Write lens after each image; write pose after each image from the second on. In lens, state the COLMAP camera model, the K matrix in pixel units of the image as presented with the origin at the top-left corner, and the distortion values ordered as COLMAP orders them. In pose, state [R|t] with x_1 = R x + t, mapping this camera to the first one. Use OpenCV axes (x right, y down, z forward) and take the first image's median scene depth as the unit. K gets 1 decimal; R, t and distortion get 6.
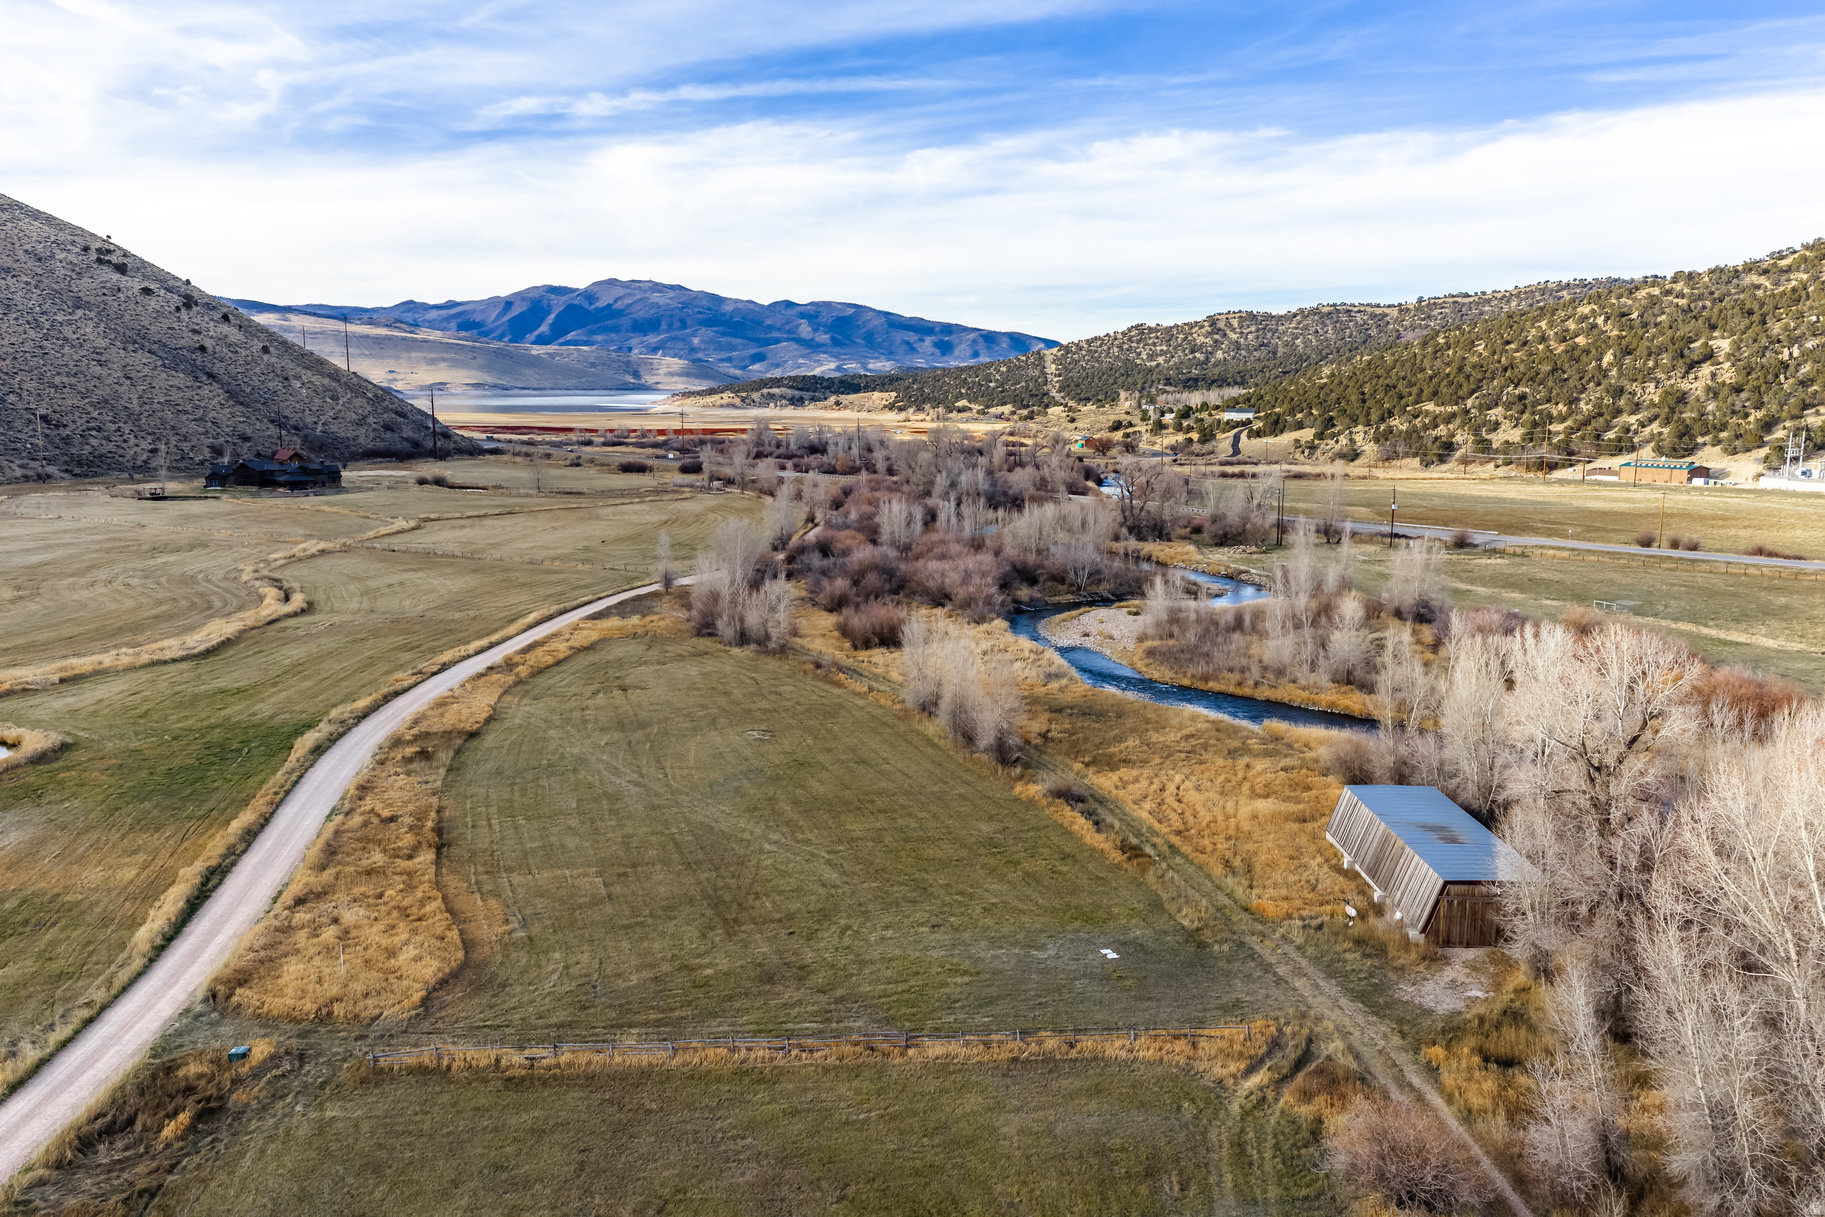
lens RADIAL K [[1490.4, 0, 914.0], [0, 1490.4, 617.0], [0, 0, 1]] dist [0.113226, -0.037887]
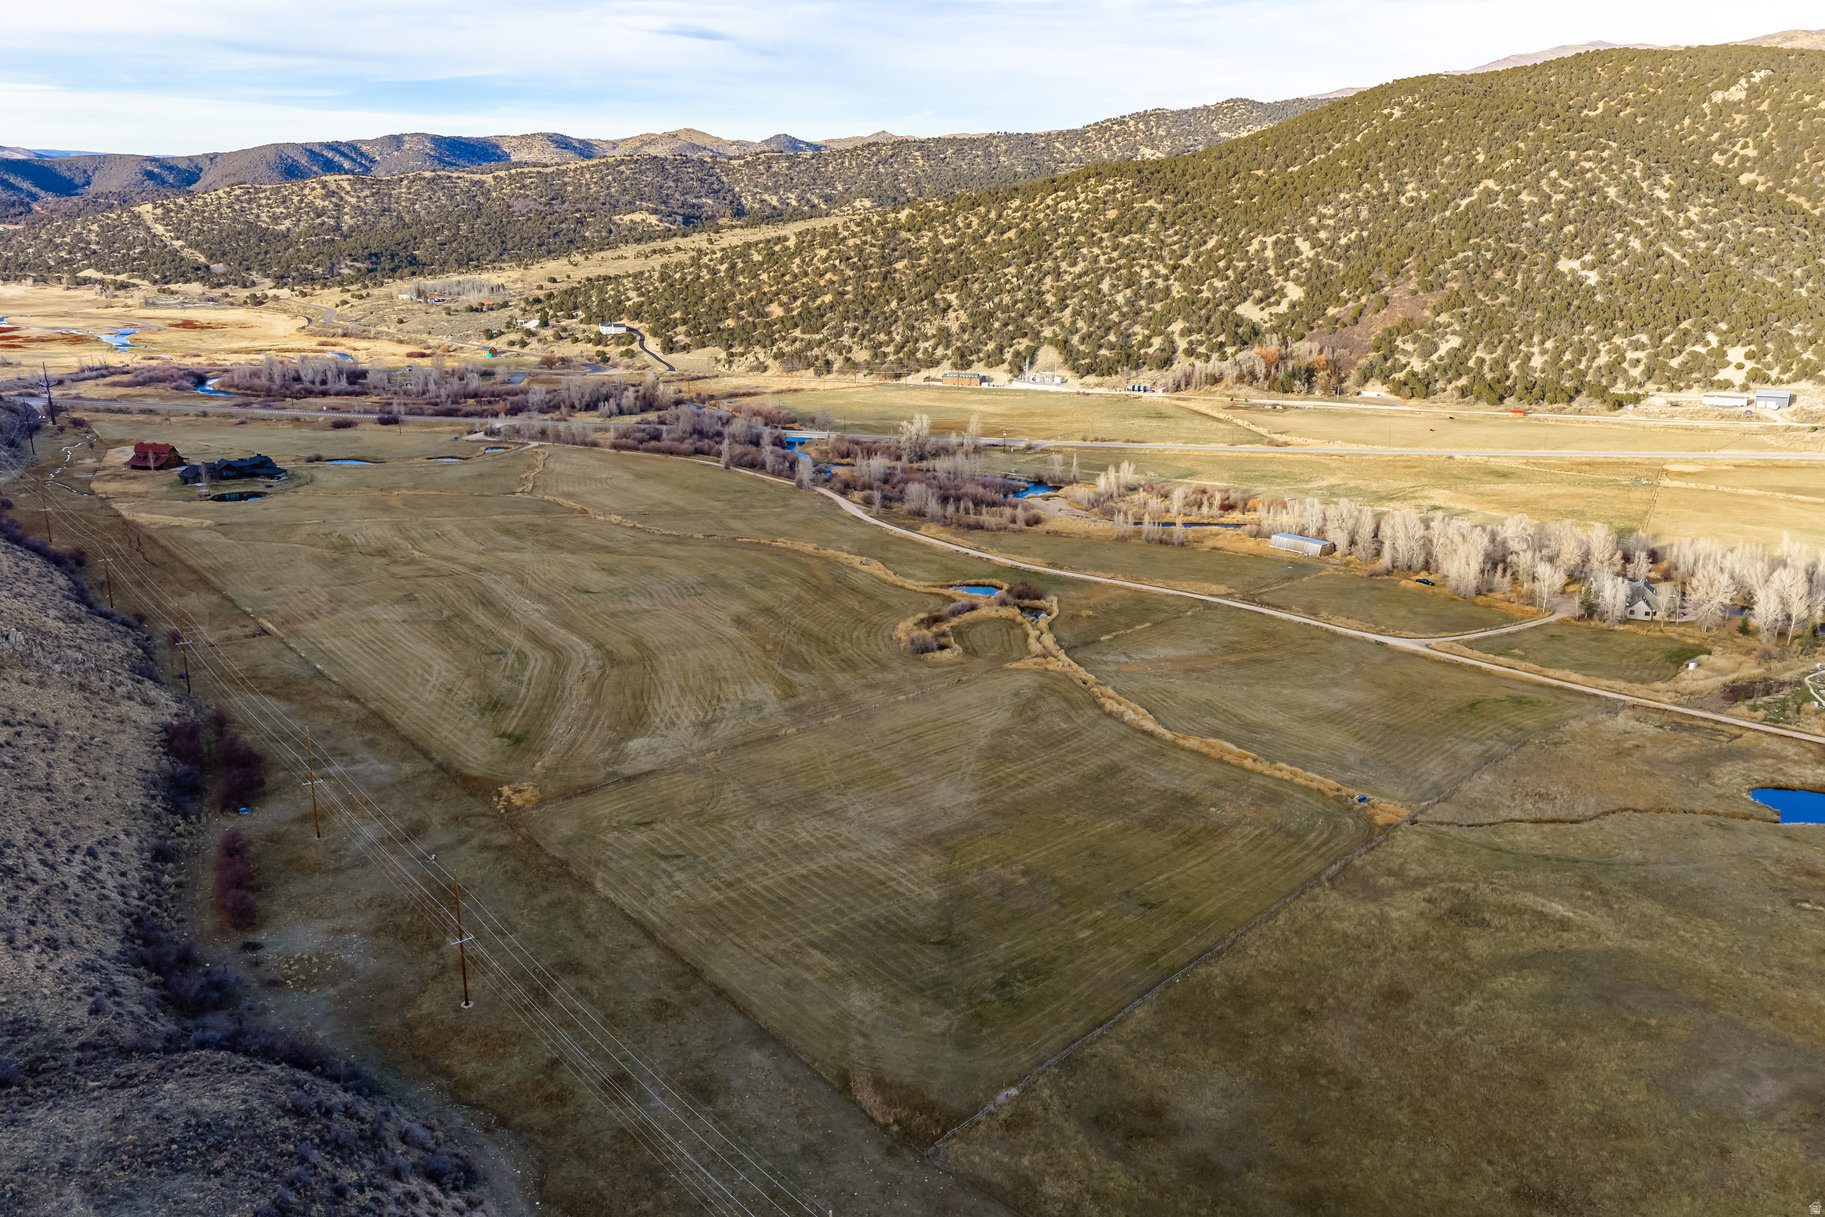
lens RADIAL K [[1525.0, 0, 935.7], [0, 1525.0, 632.3], [0, 0, 1]] dist [0.115654, -0.041125]
pose [[0.760280, -0.187832, 0.621847, -0.601148], [0.104139, 0.980145, 0.168736, -0.086733], [-0.641194, -0.063528, 0.764745, -0.343044]]
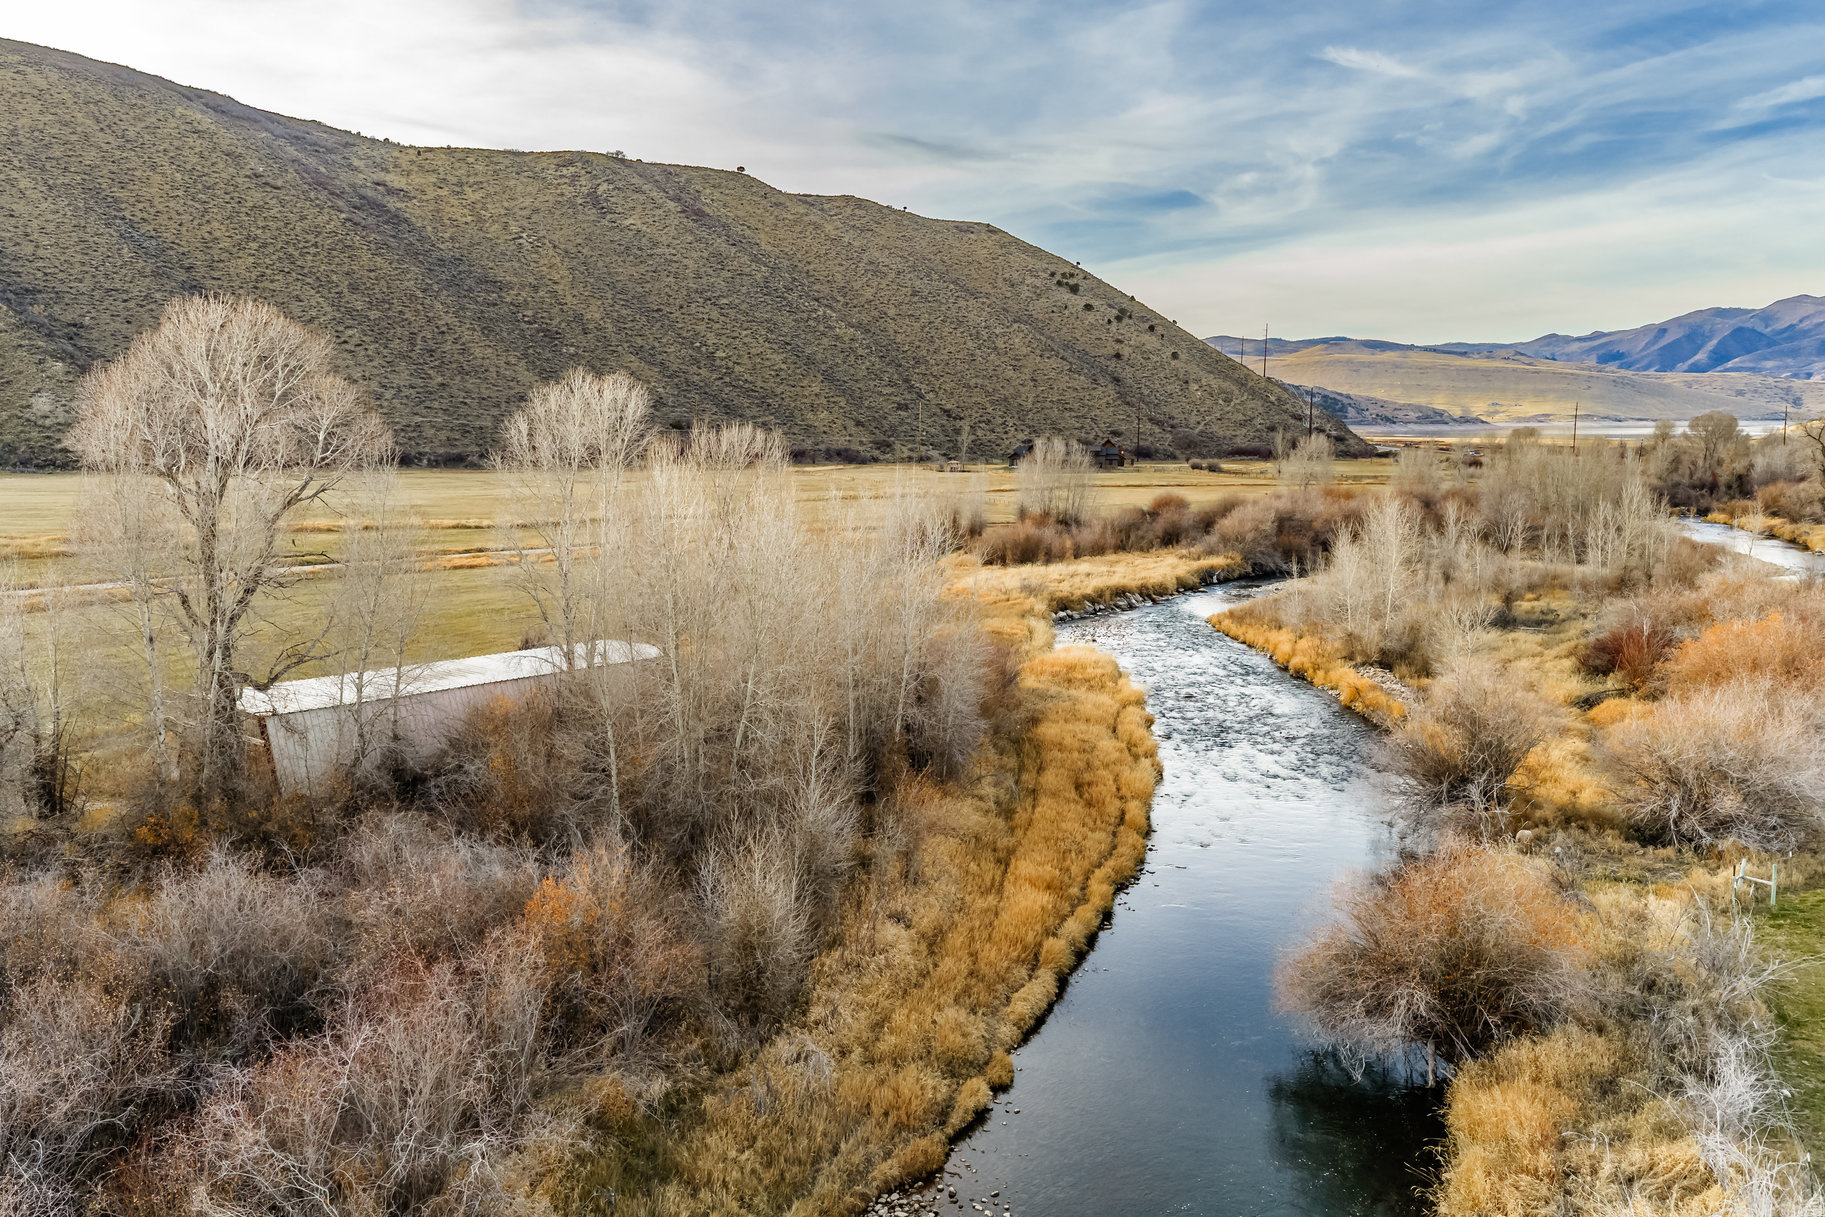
lens RADIAL K [[1499.1, 0, 912.0], [0, 1499.1, 627.2], [0, 0, 1]] dist [0.124650, -0.066029]
pose [[0.755948, 0.092591, -0.648050, 0.141069], [-0.105538, 0.994235, 0.018943, 0.012670], [0.646068, 0.054074, 0.761362, 0.093215]]
